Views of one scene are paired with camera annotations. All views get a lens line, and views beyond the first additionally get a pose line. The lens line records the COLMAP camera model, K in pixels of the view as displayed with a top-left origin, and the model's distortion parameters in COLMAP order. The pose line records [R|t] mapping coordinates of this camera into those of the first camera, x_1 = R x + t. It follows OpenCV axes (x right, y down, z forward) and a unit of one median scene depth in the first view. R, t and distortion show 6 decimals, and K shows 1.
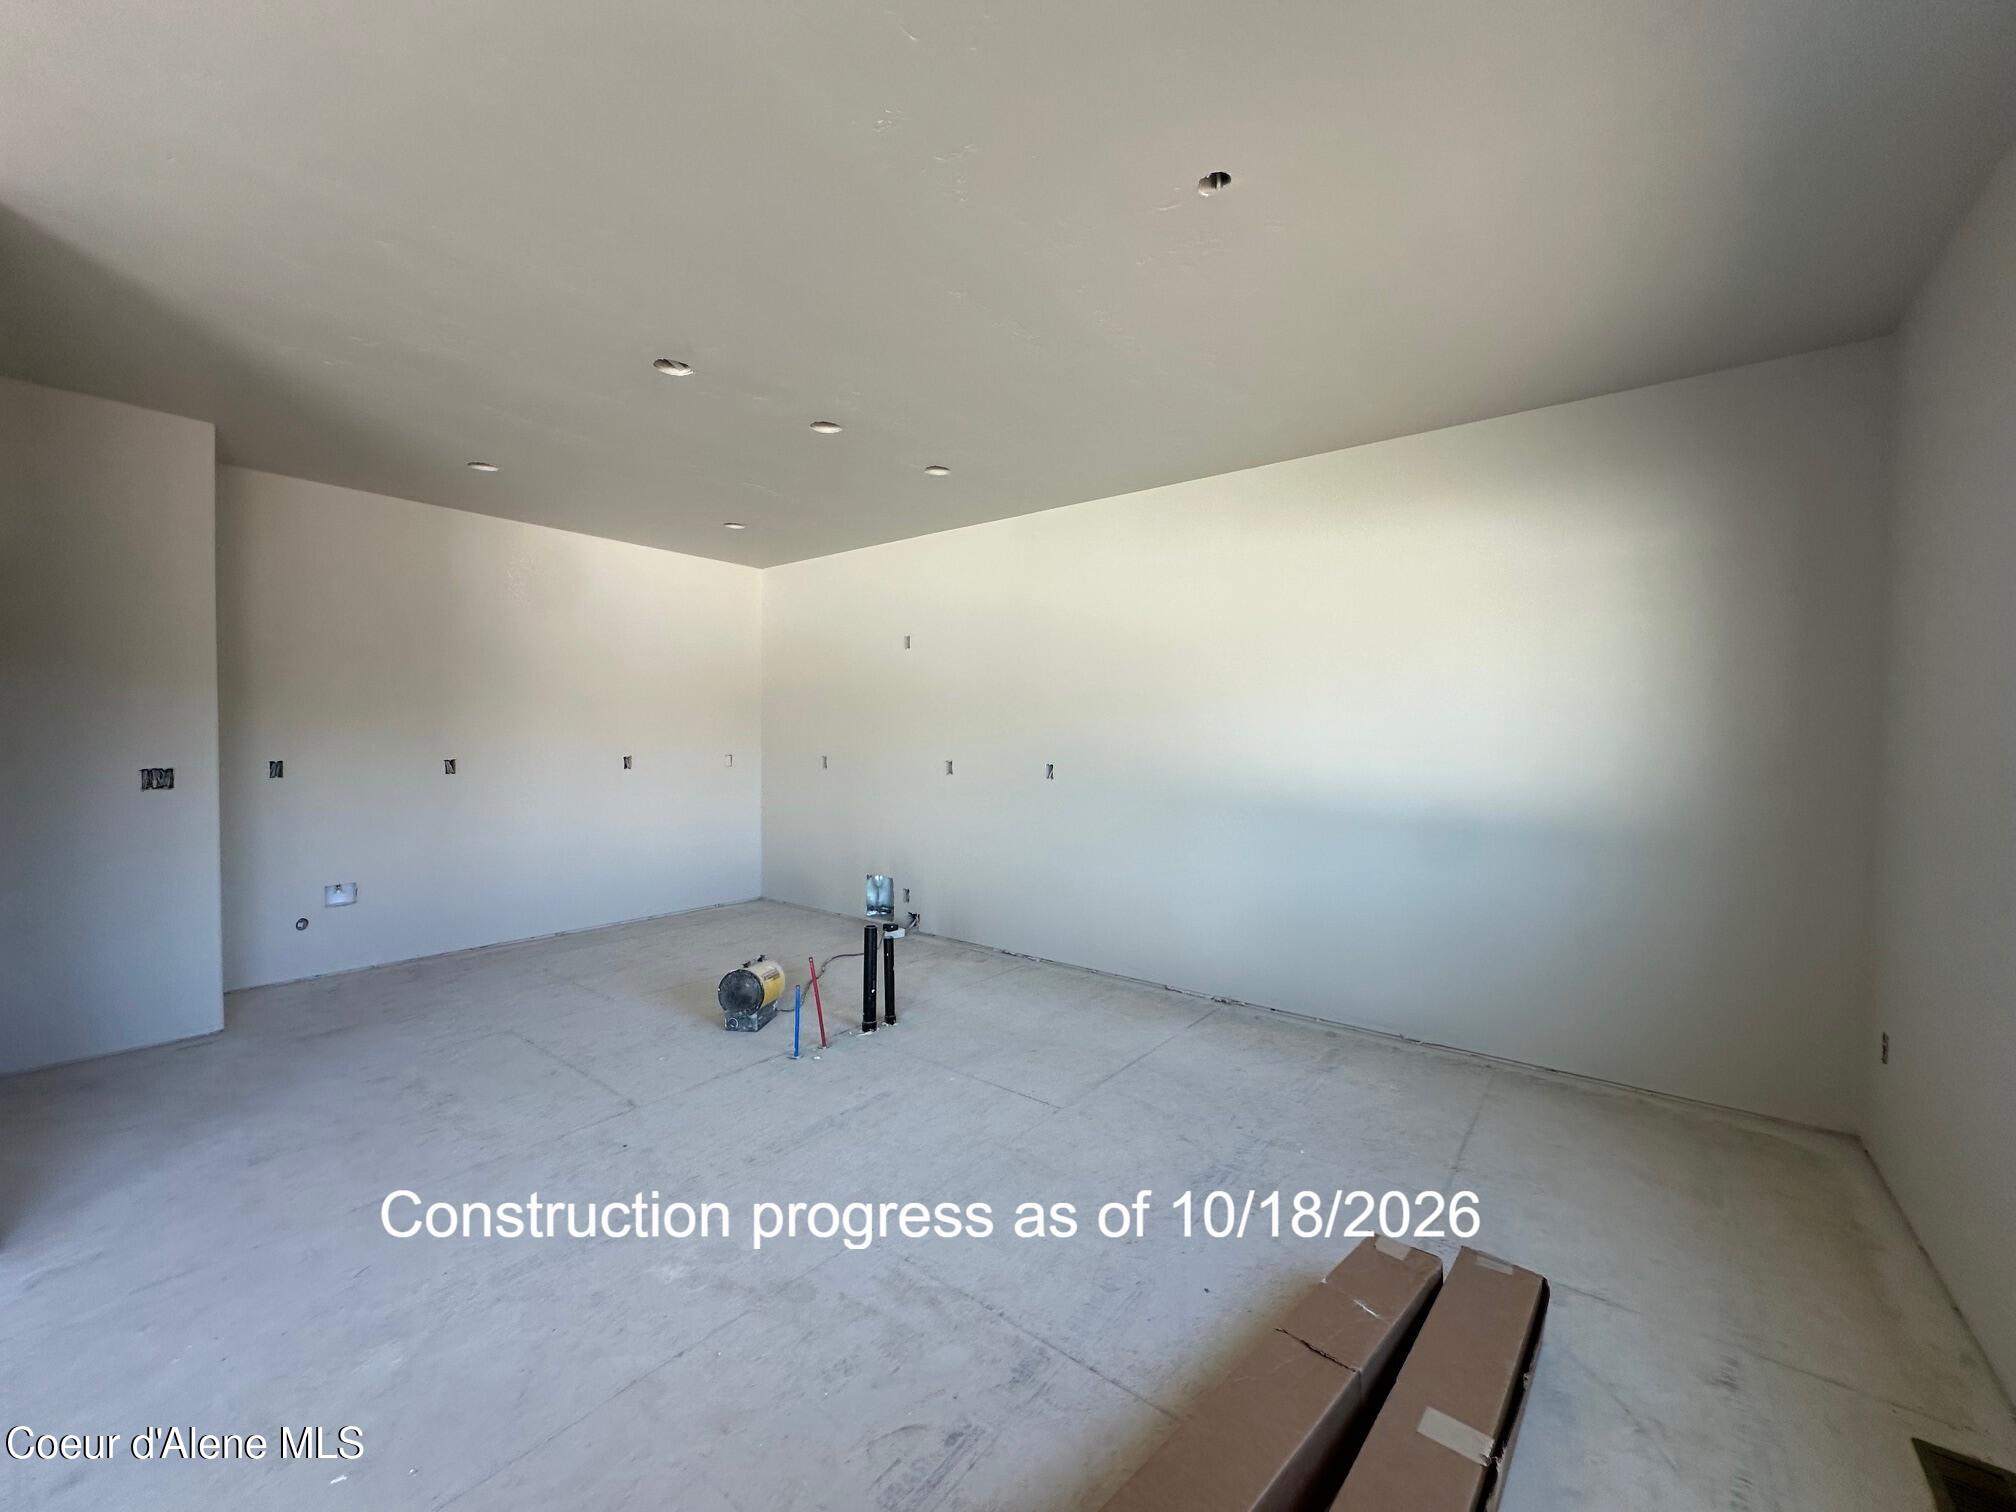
lens RADIAL K [[809.7, 0, 1008.0], [0, 809.7, 756.0], [0, 0, 1]] dist [0.000216, -0.000007]
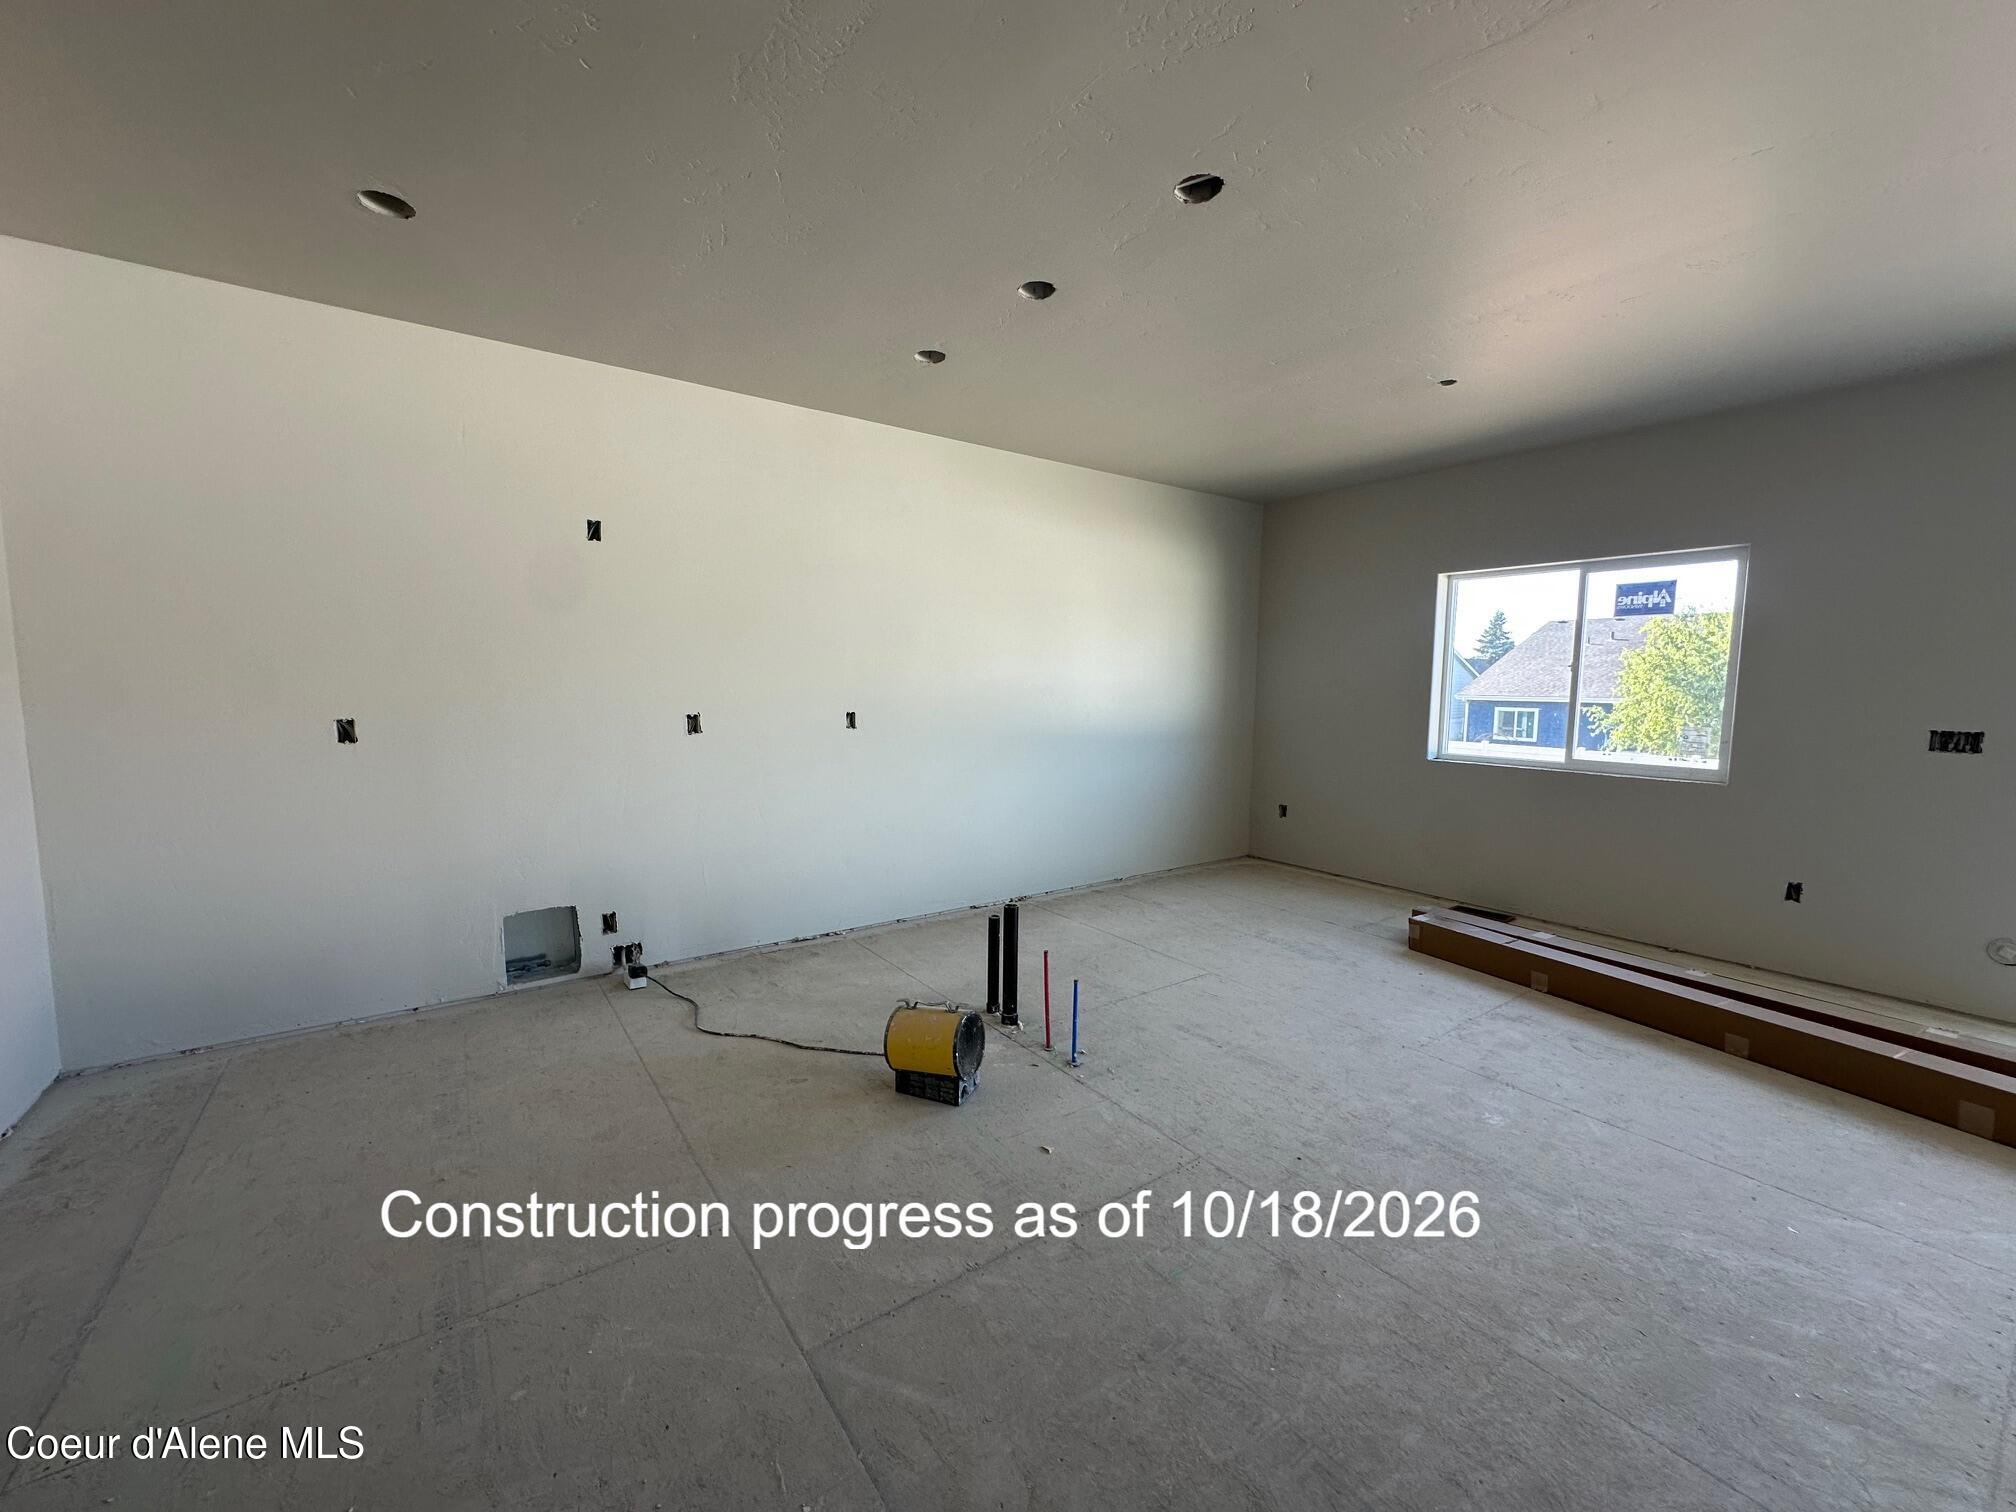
lens RADIAL K [[793.6, 0, 1007.4], [0, 793.6, 760.7], [0, 0, 1]] dist [-0.000216, -0.000110]
pose [[0.269064, -0.097180, 0.958207, -0.860389], [0.015537, 0.995205, 0.096569, -0.021454], [-0.962997, -0.011096, 0.269284, 0.695883]]
